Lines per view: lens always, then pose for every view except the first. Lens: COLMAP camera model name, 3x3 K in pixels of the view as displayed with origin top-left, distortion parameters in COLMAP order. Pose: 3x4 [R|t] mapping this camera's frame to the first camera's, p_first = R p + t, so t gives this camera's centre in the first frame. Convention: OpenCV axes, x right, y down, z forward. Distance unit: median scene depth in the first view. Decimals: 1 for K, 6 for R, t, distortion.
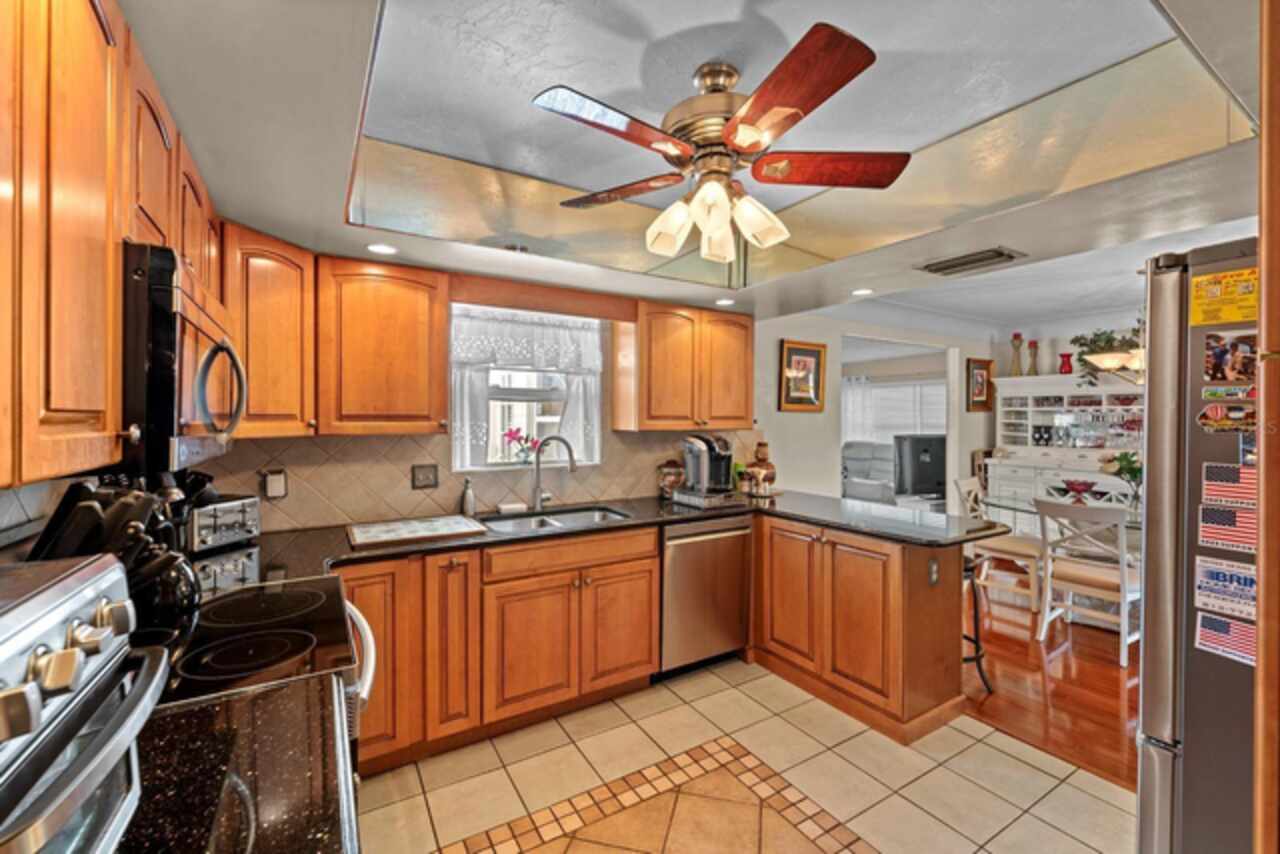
lens RADIAL K [[522.2, 0, 637.9], [0, 522.2, 429.7], [0, 0, 1]] dist [0.000270, -0.000117]
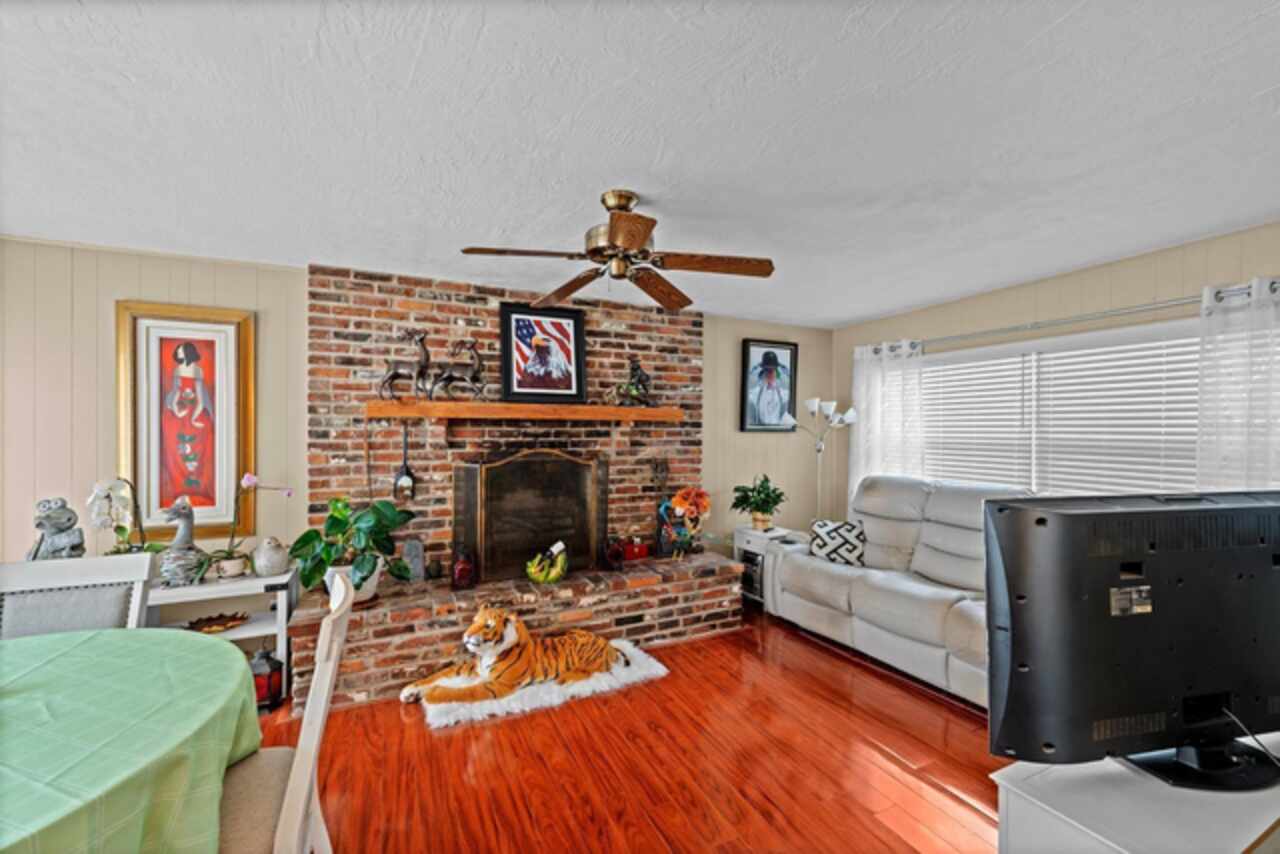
lens RADIAL K [[522.2, 0, 637.9], [0, 522.2, 429.7], [0, 0, 1]] dist [0.000270, -0.000117]
pose [[0.994973, 0.008545, -0.099777, 0.394536], [-0.009914, 0.999863, -0.013240, -0.022690], [0.099651, 0.014163, 0.994922, 0.837242]]
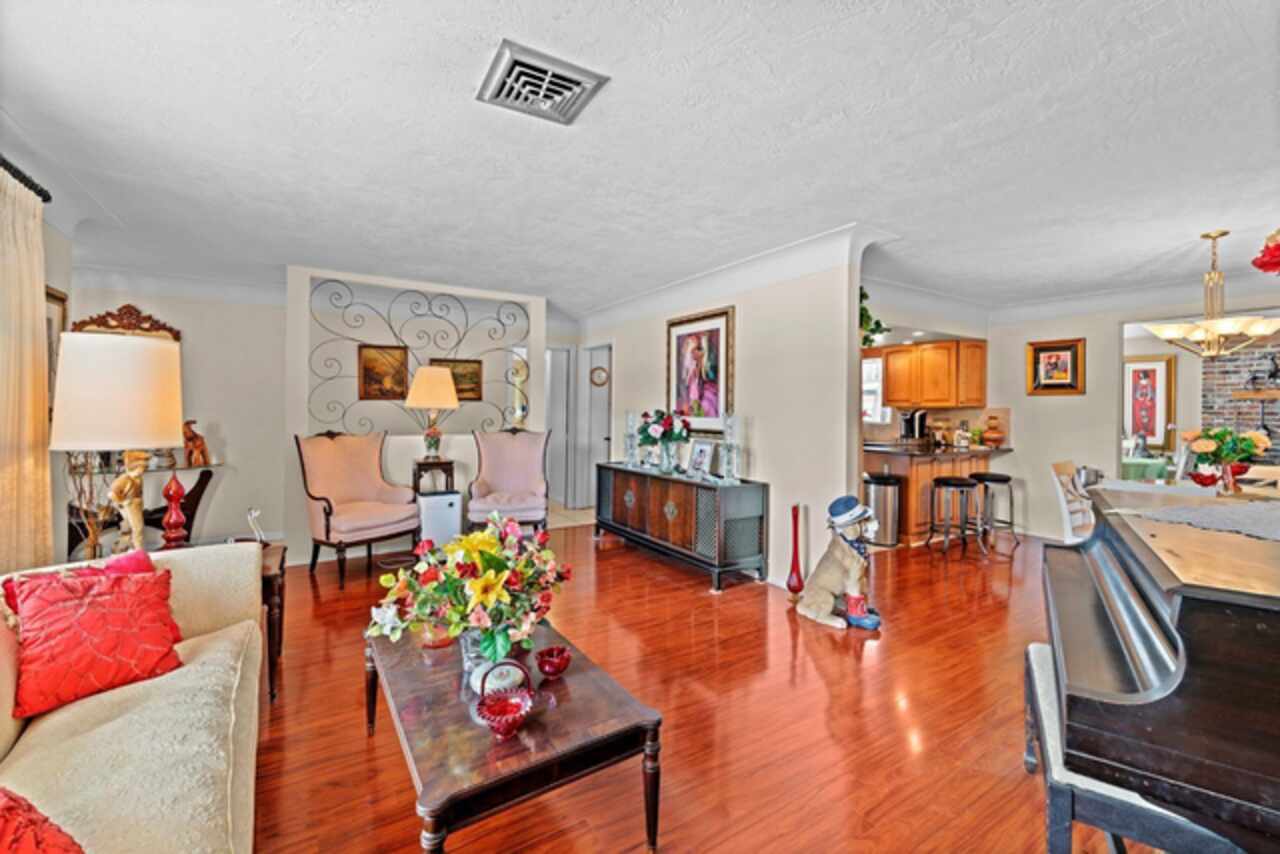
lens RADIAL K [[536.3, 0, 634.5], [0, 536.3, 409.8], [0, 0, 1]] dist [-0.000002, -0.000259]
pose [[0.019200, 0.003932, -0.999808, 1.271326], [-0.030169, 0.999539, 0.003351, 0.022247], [0.999360, 0.030099, 0.019310, -0.047523]]
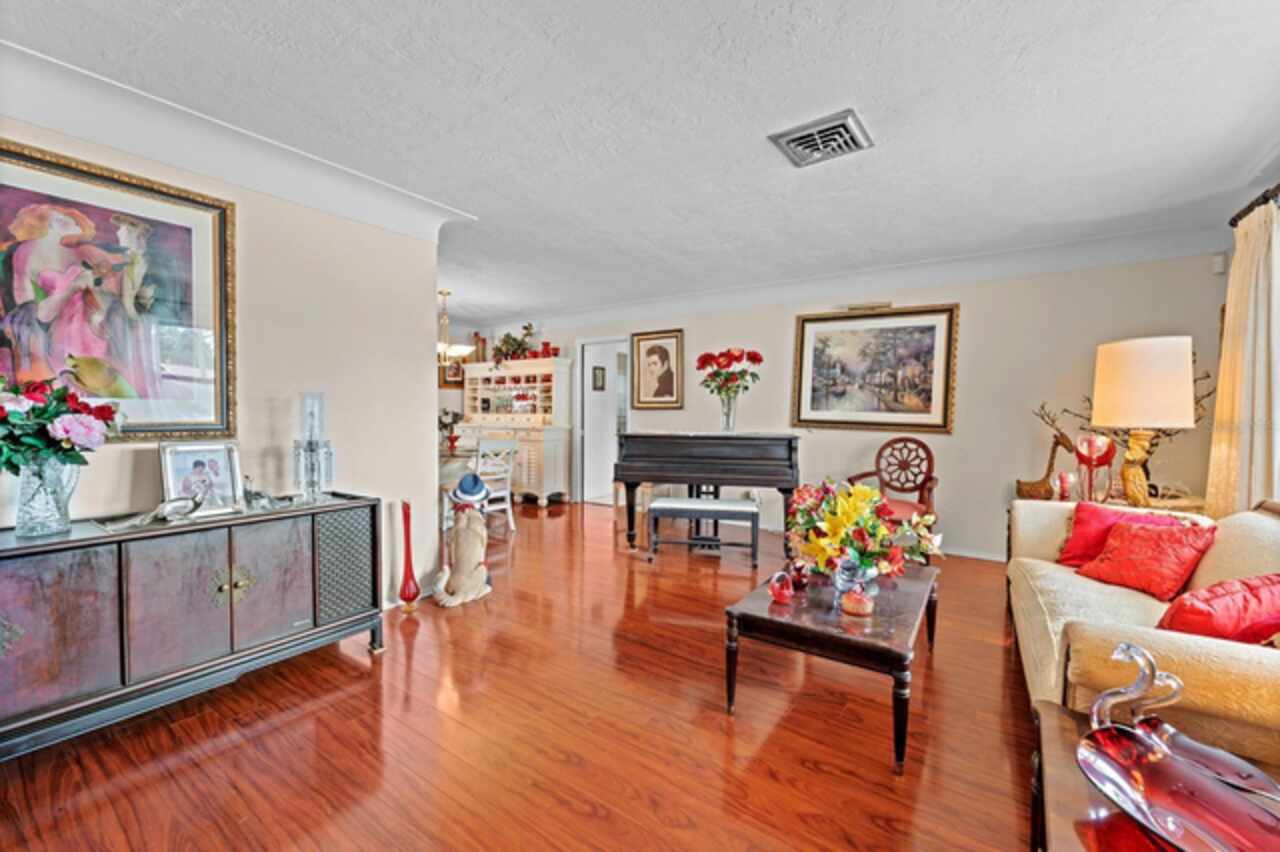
lens RADIAL K [[522.2, 0, 637.9], [0, 522.2, 428.7], [0, 0, 1]] dist [0.000270, -0.000117]
pose [[0.916973, -0.001867, 0.398945, 0.584638], [-0.003438, 0.999915, 0.012581, 0.055684], [-0.398934, -0.012907, 0.916889, -0.467548]]
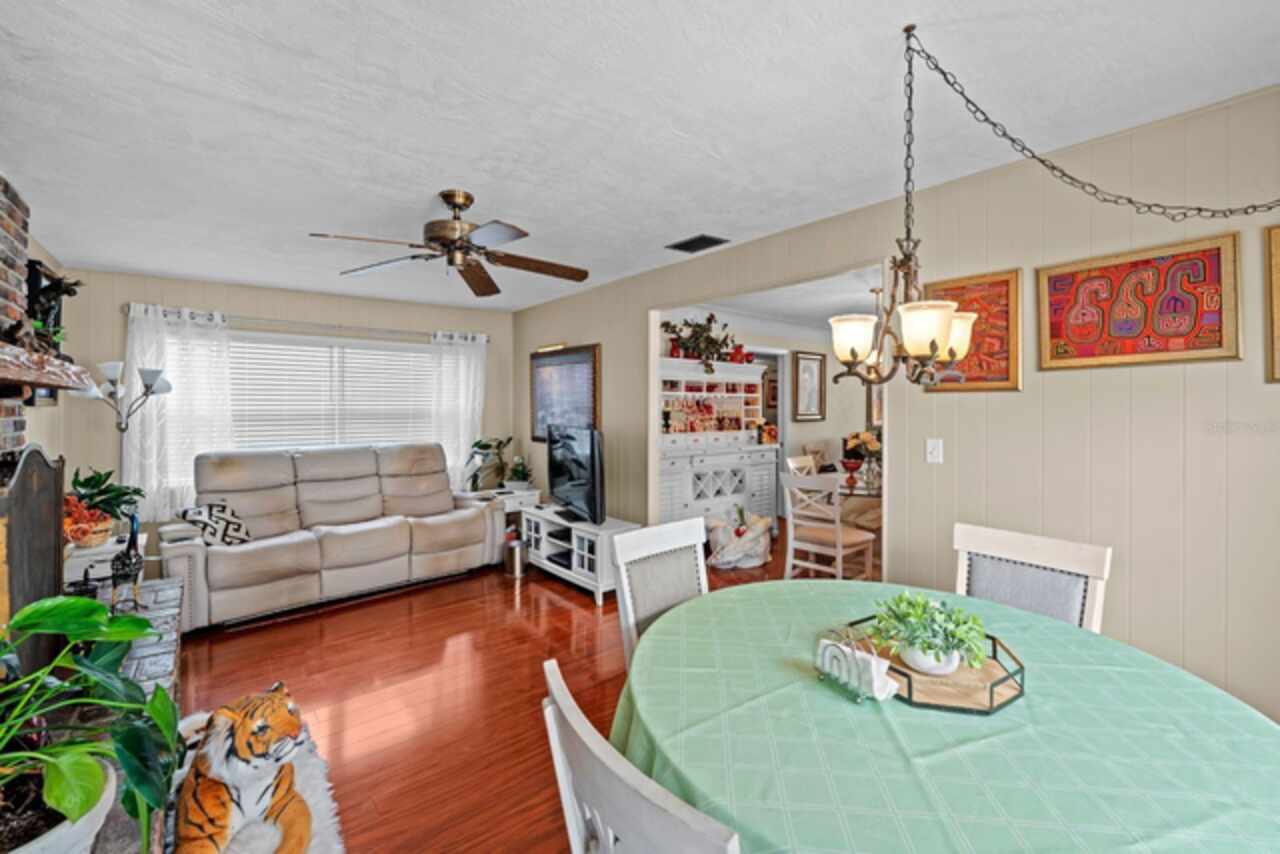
lens RADIAL K [[513.1, 0, 645.6], [0, 513.1, 414.1], [0, 0, 1]] dist [0.000608, 0.000011]
pose [[-0.142640, -0.000558, 0.989775, -0.123122], [0.027048, 0.999624, 0.004462, -0.007520], [-0.989405, 0.027408, -0.142571, 1.149920]]
